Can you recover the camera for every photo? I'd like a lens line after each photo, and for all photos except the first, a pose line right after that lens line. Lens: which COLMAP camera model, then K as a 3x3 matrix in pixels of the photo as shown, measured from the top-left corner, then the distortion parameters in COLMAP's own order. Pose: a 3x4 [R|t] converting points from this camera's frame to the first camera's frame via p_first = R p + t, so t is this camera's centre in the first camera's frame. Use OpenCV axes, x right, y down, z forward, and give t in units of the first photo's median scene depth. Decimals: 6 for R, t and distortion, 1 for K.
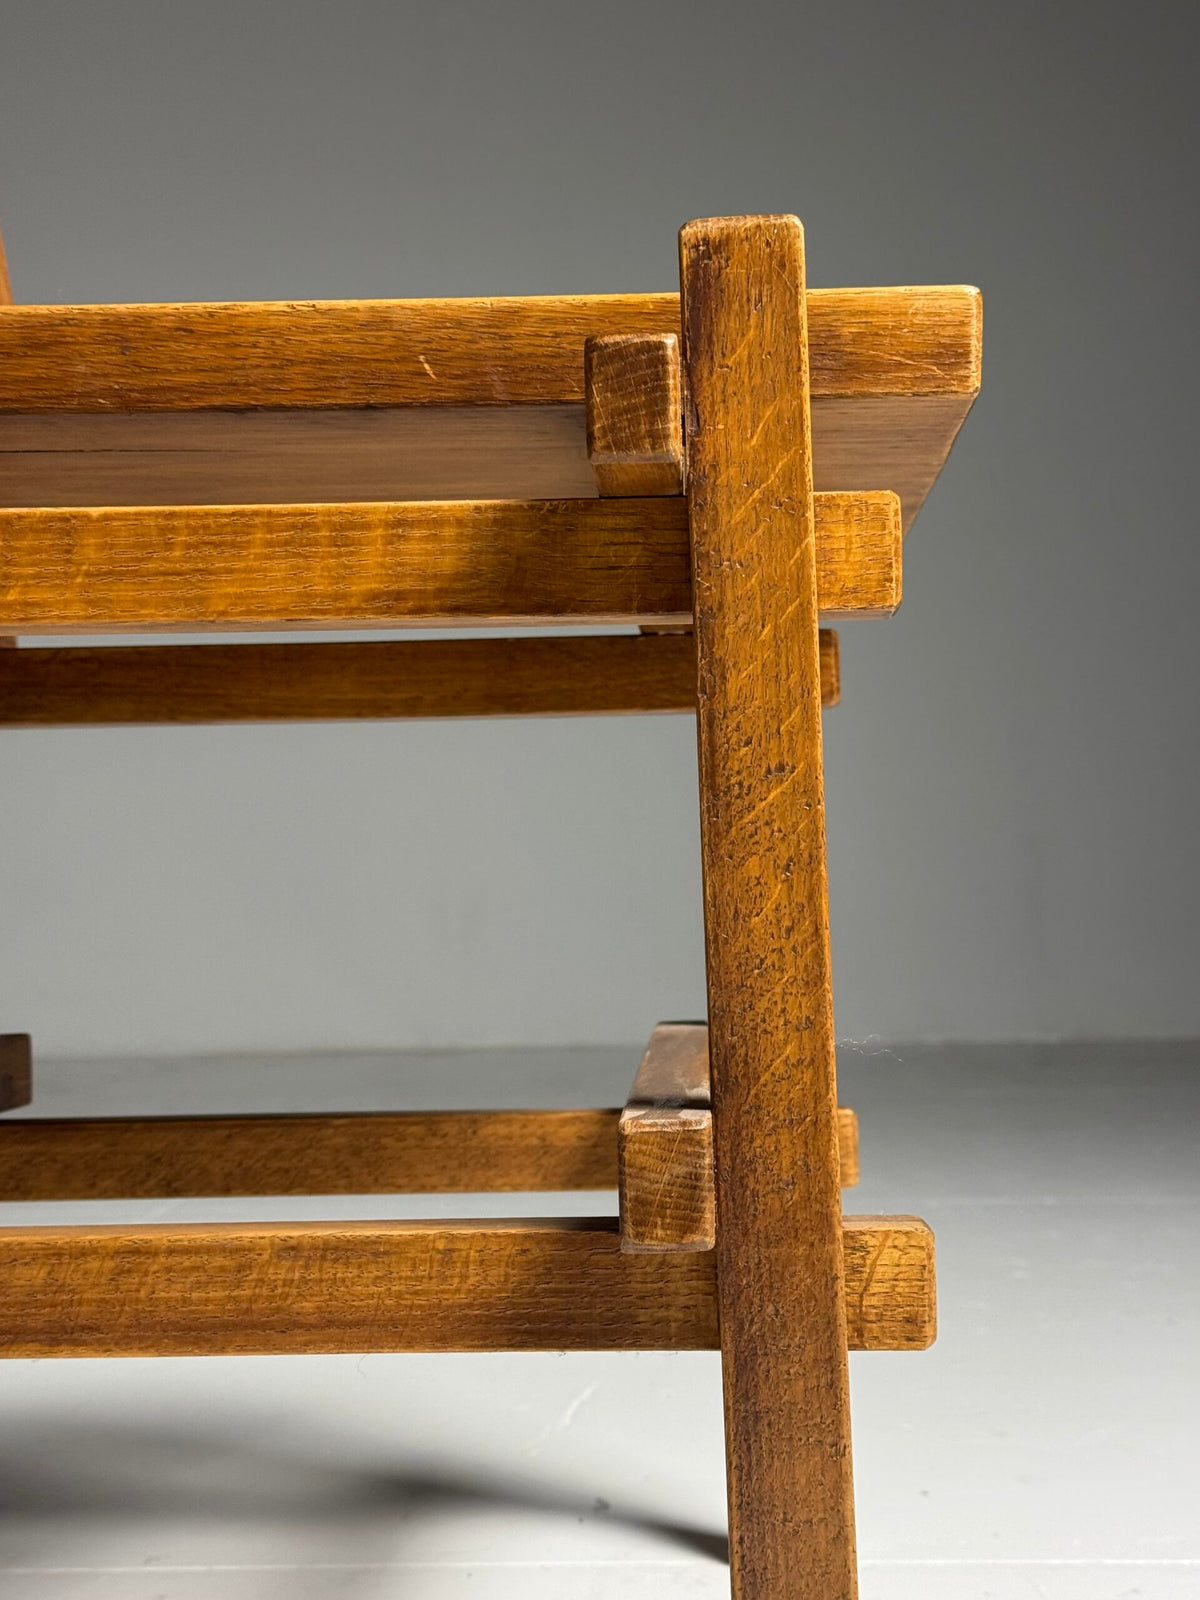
lens RADIAL K [[2240.0, 0, 610.2], [0, 2240.0, 849.7], [0, 0, 1]] dist [0.126021, 0.000000]
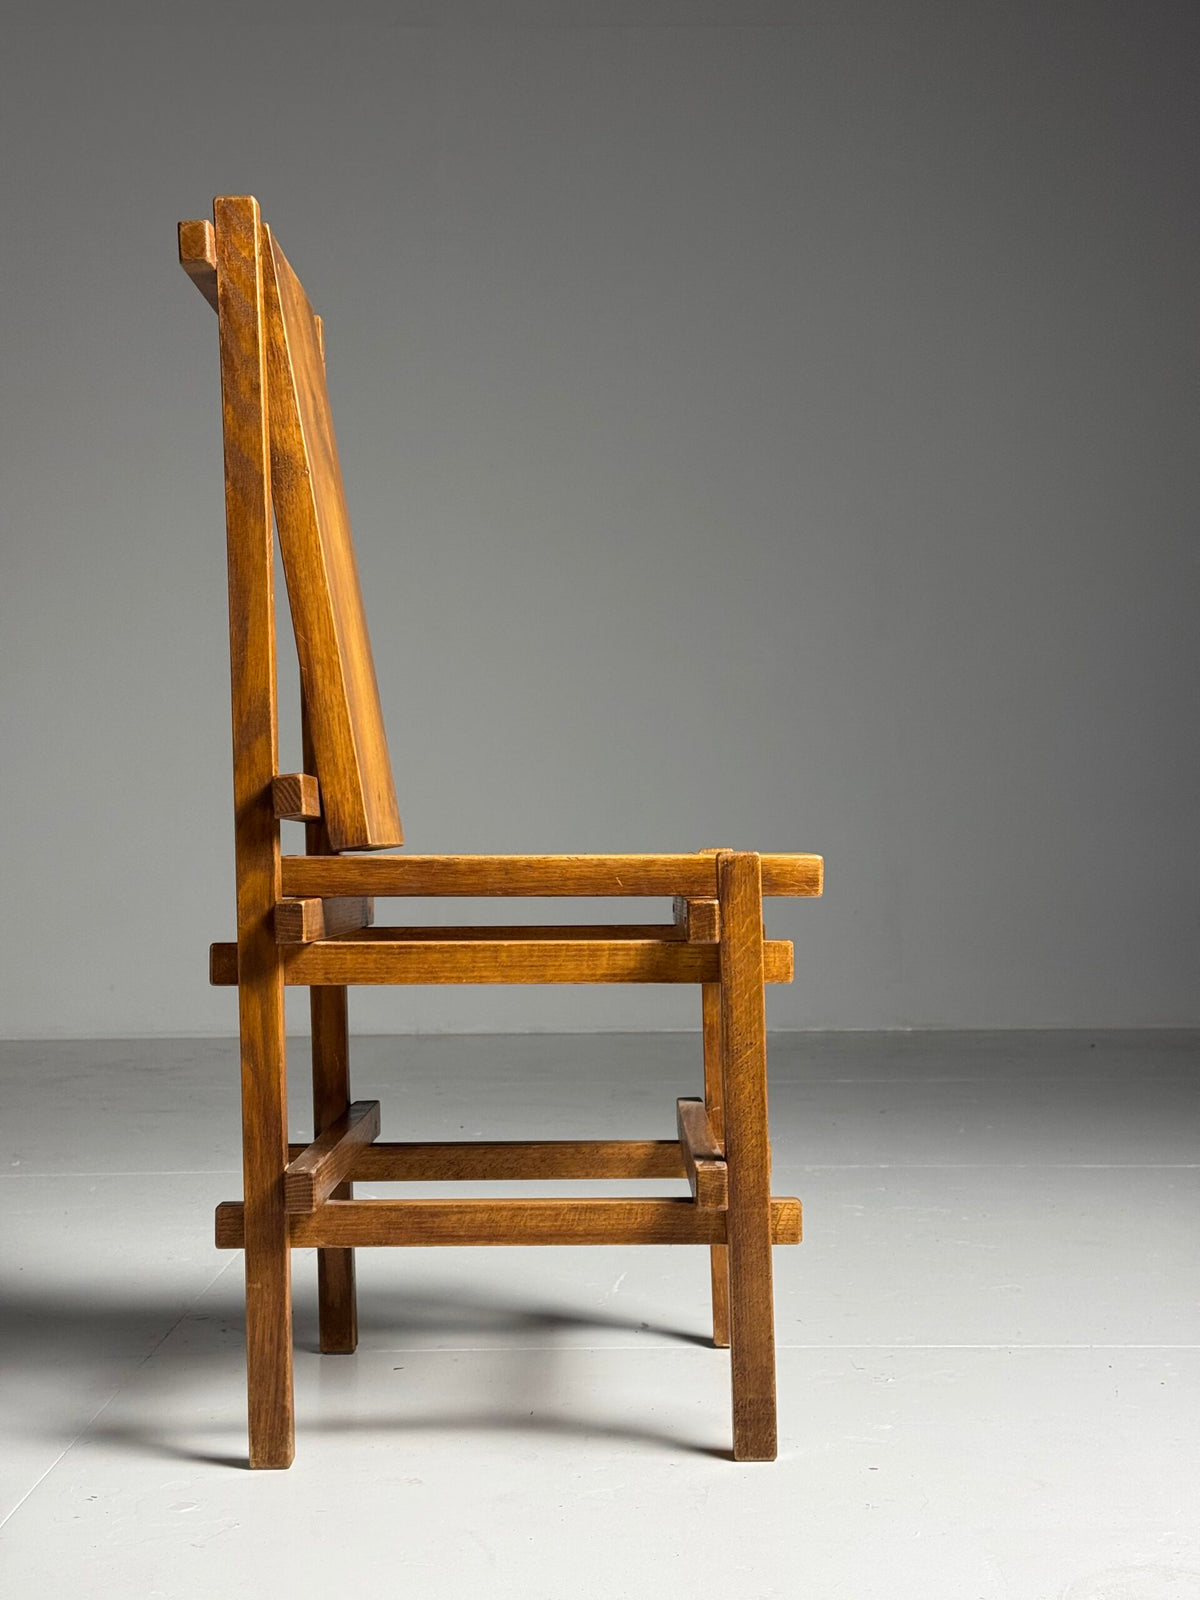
lens RADIAL K [[2240.0, 0, 607.0], [0, 2240.0, 844.7], [0, 0, 1]] dist [0.126021, 0.000000]
pose [[0.998884, 0.010252, 0.046105, -0.233897], [-0.011471, 0.999590, 0.026243, -0.348992], [-0.045817, -0.026743, 0.998592, -1.782797]]
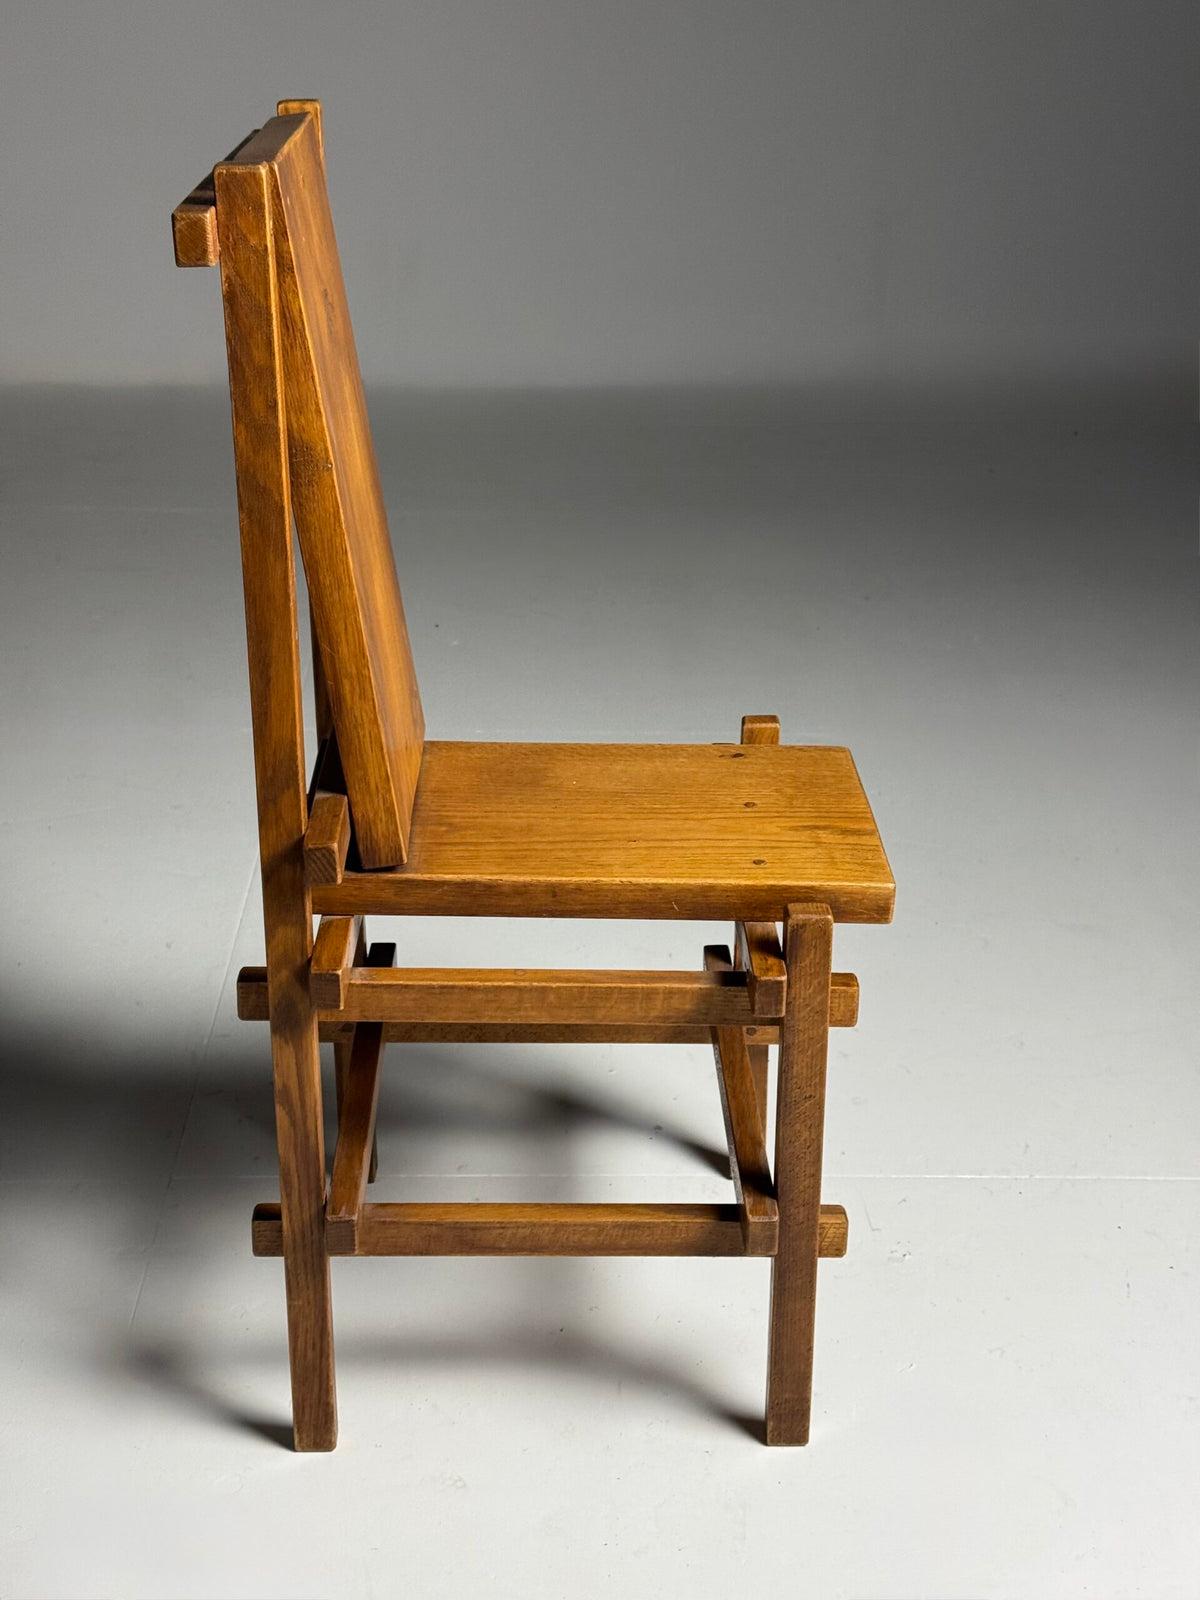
lens RADIAL K [[2240.0, 0, 597.0], [0, 2240.0, 792.3], [0, 0, 1]] dist [0.126021, 0.000000]
pose [[0.996510, 0.007673, 0.083116, -0.399381], [-0.042086, 0.906117, 0.420929, -1.459305], [-0.072083, -0.422958, 0.903278, -1.263266]]
